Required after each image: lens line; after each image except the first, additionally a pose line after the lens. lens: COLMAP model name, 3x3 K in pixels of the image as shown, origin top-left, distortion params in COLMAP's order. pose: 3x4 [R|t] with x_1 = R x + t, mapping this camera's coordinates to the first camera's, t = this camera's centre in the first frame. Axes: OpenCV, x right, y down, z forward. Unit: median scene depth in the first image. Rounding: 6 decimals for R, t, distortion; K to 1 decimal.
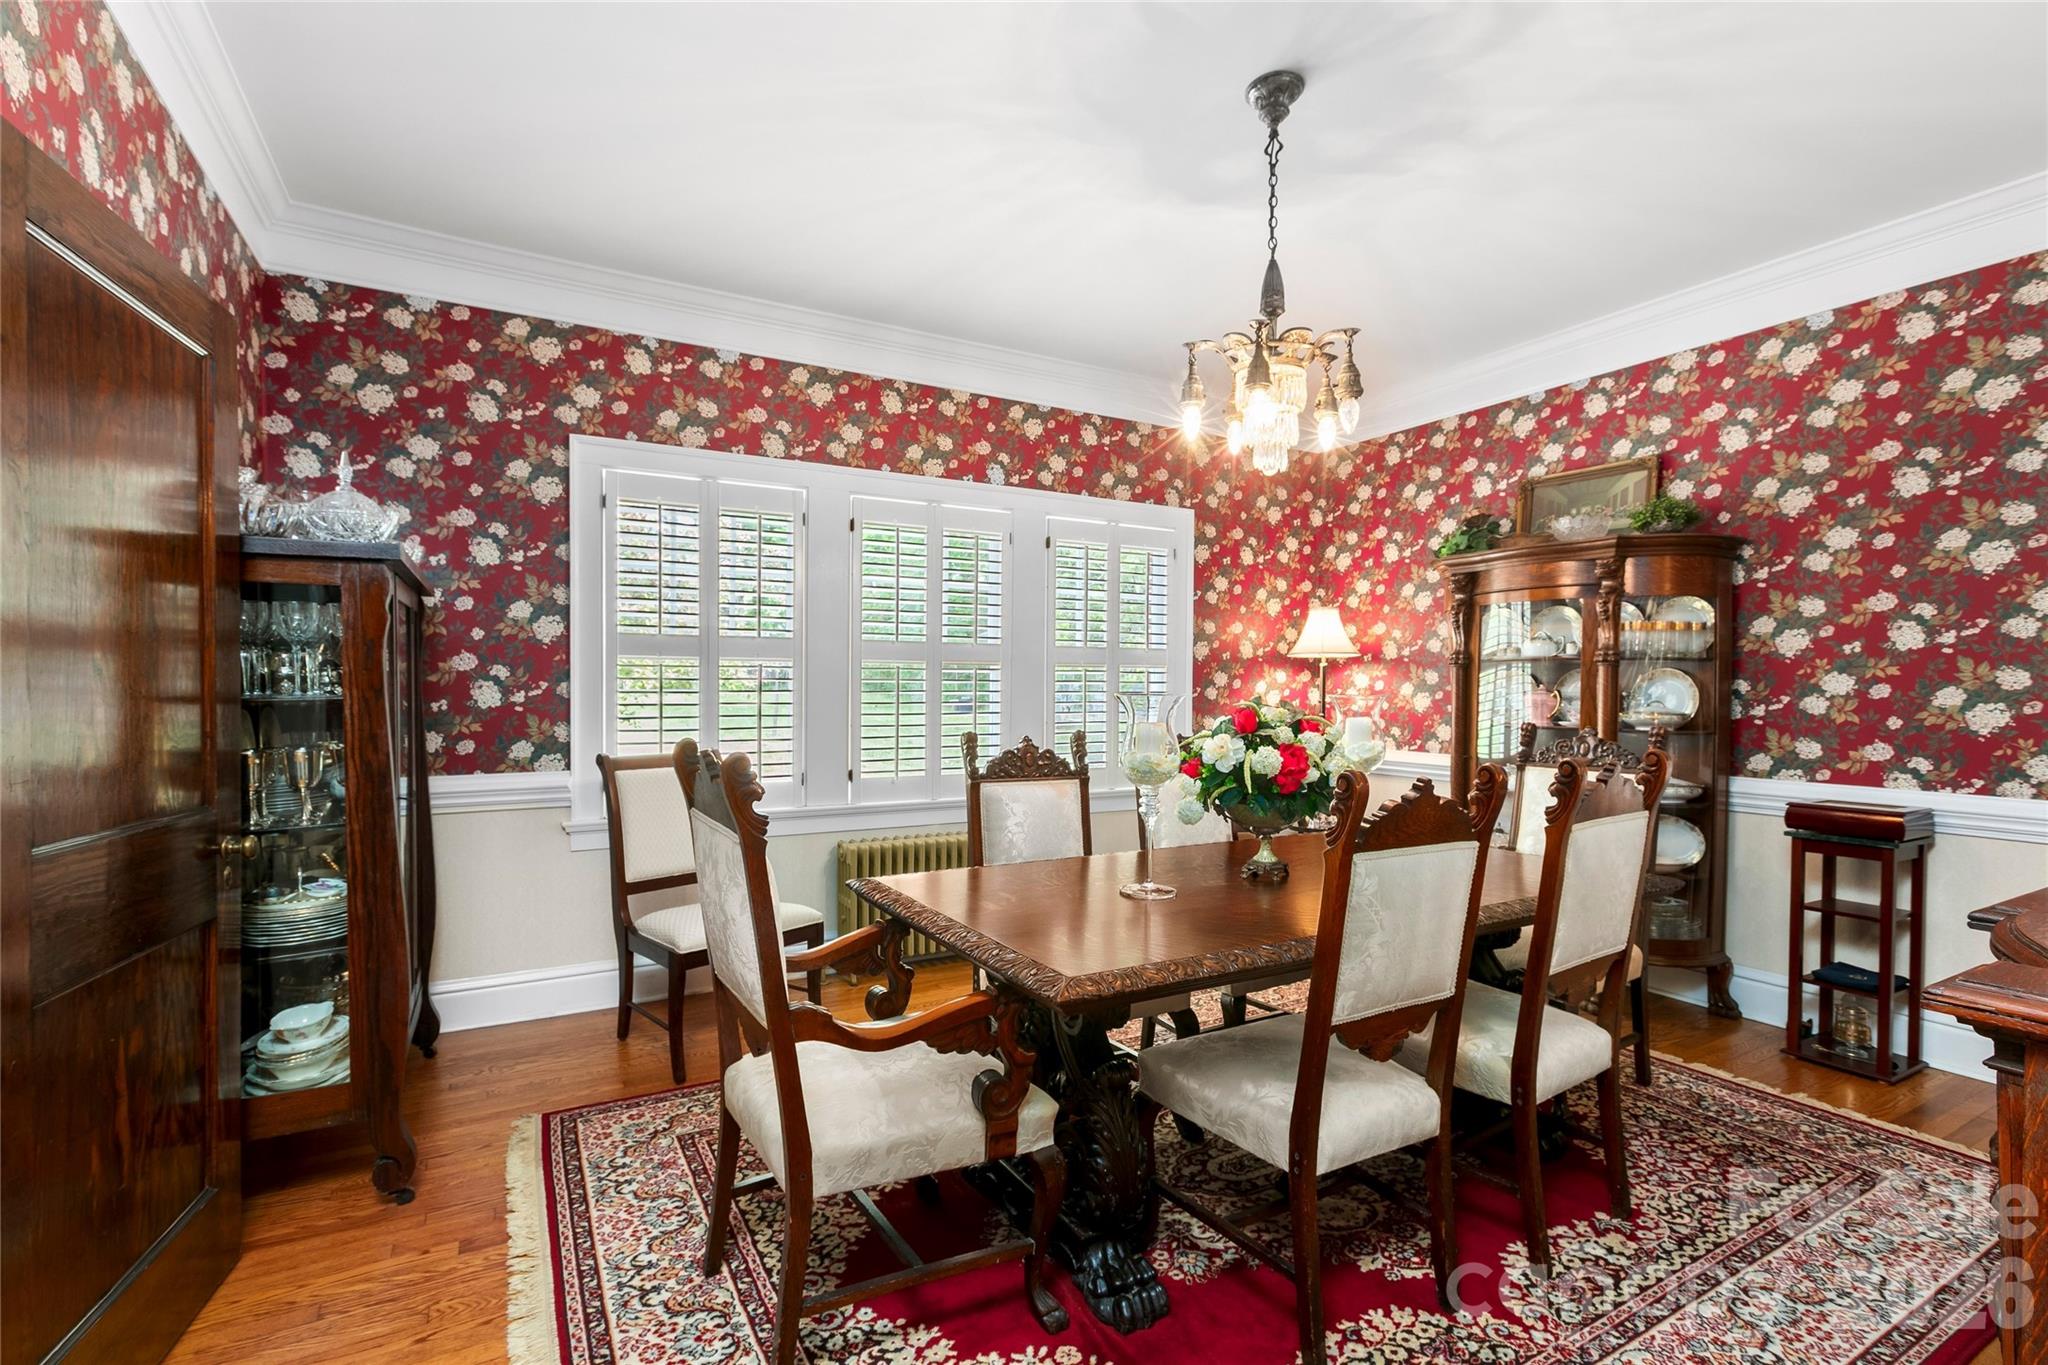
lens RADIAL K [[933.6, 0, 1022.1], [0, 933.6, 683.5], [0, 0, 1]] dist [-0.000947, 0.000374]
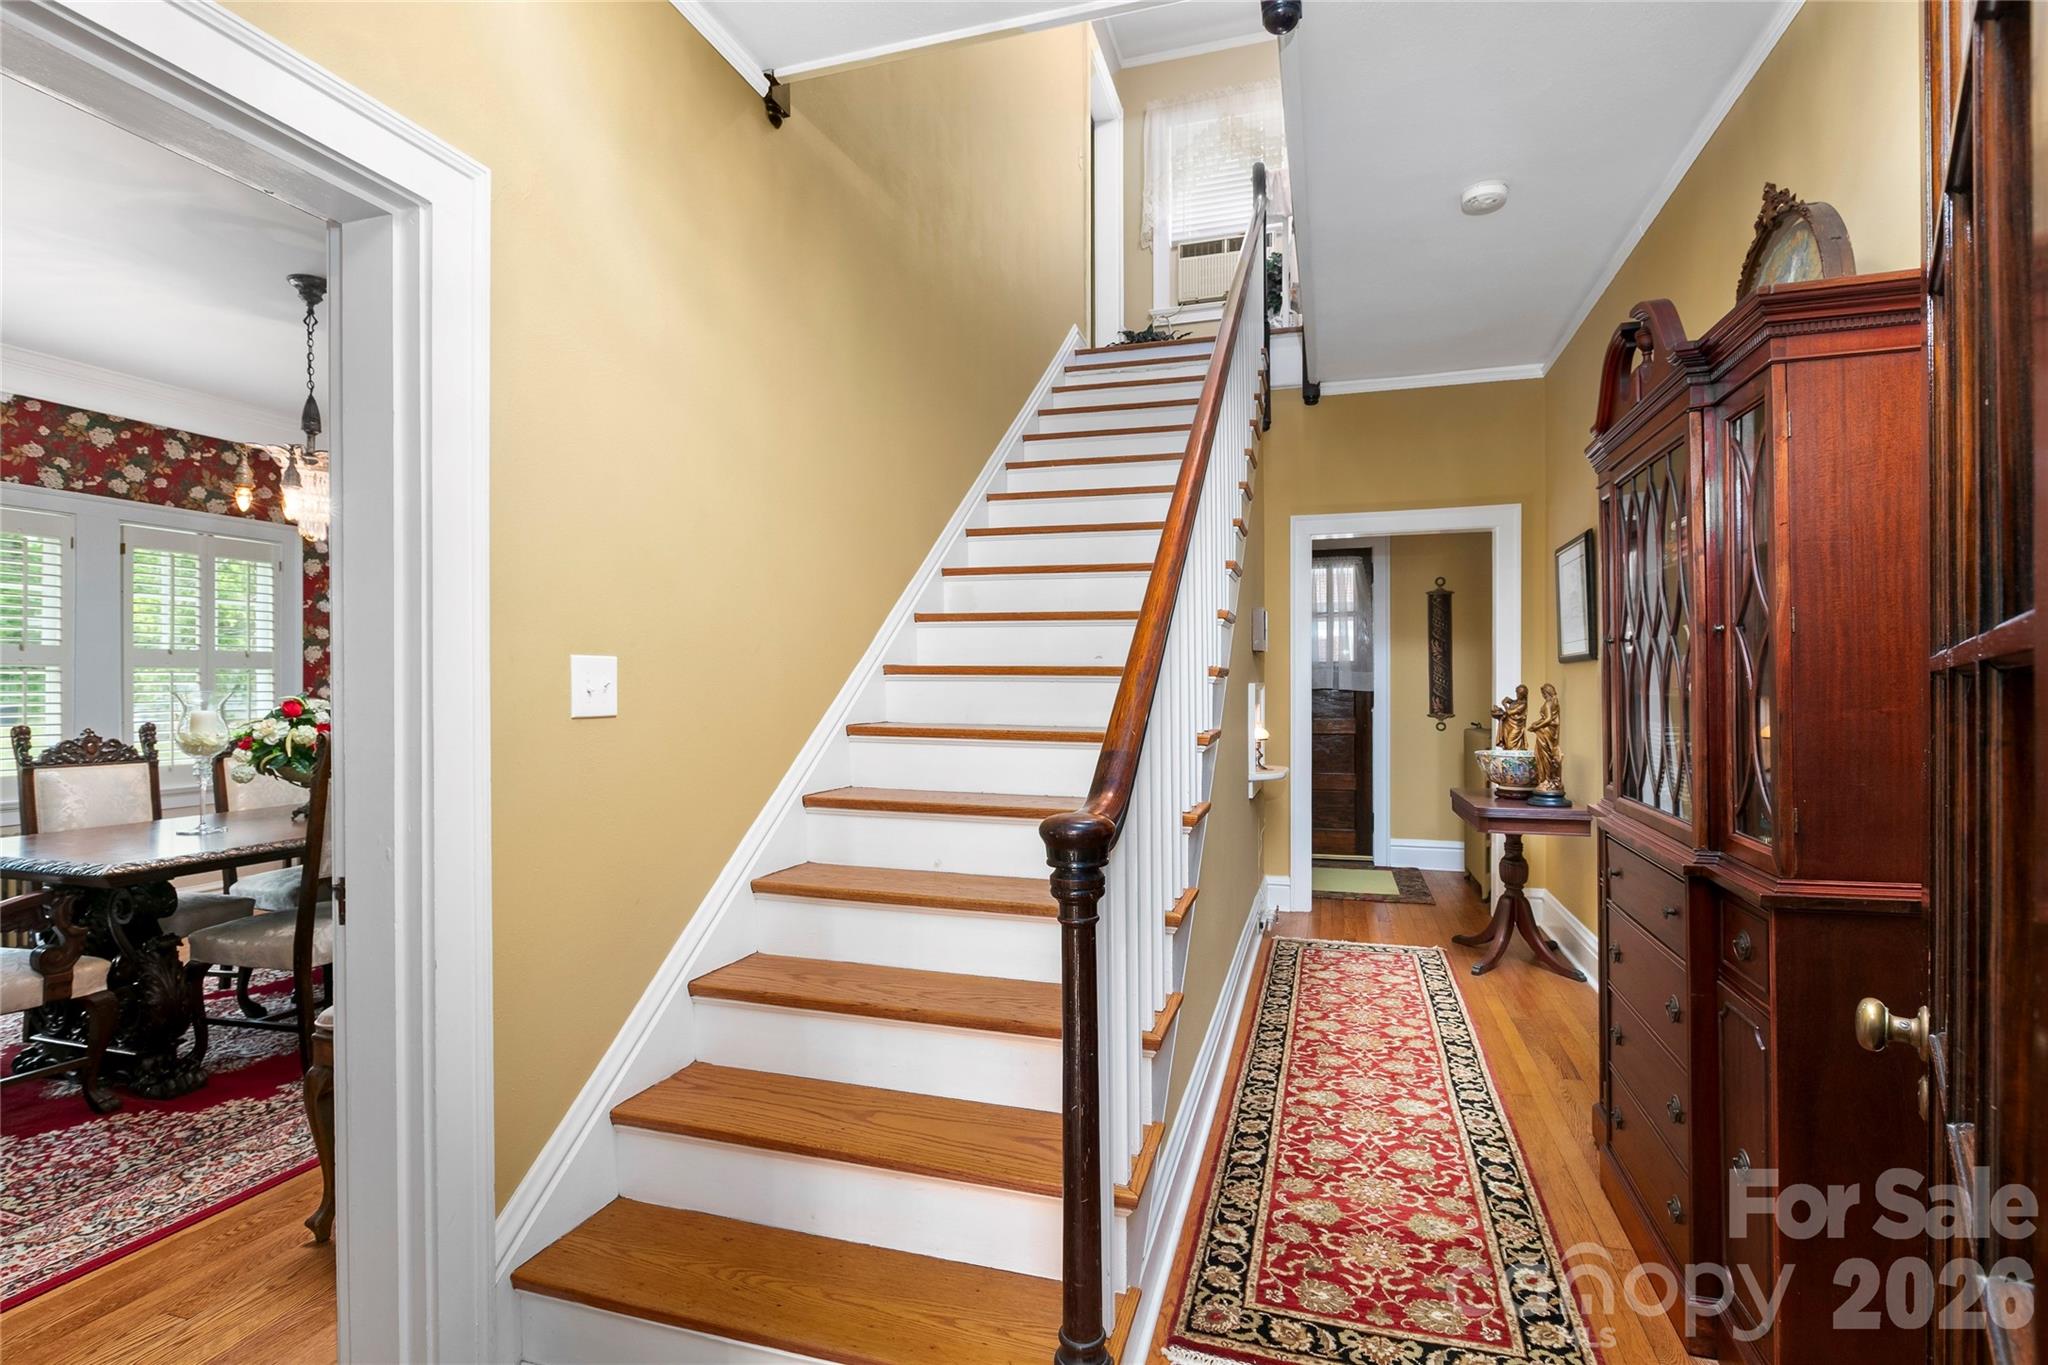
lens RADIAL K [[971.5, 0, 1023.7], [0, 971.5, 687.9], [0, 0, 1]] dist [-0.003010, -0.001726]
pose [[0.728195, -0.008775, 0.685313, 0.028173], [0.005068, 0.999960, 0.007419, 0.001432], [-0.685351, -0.001930, 0.728210, -0.701066]]
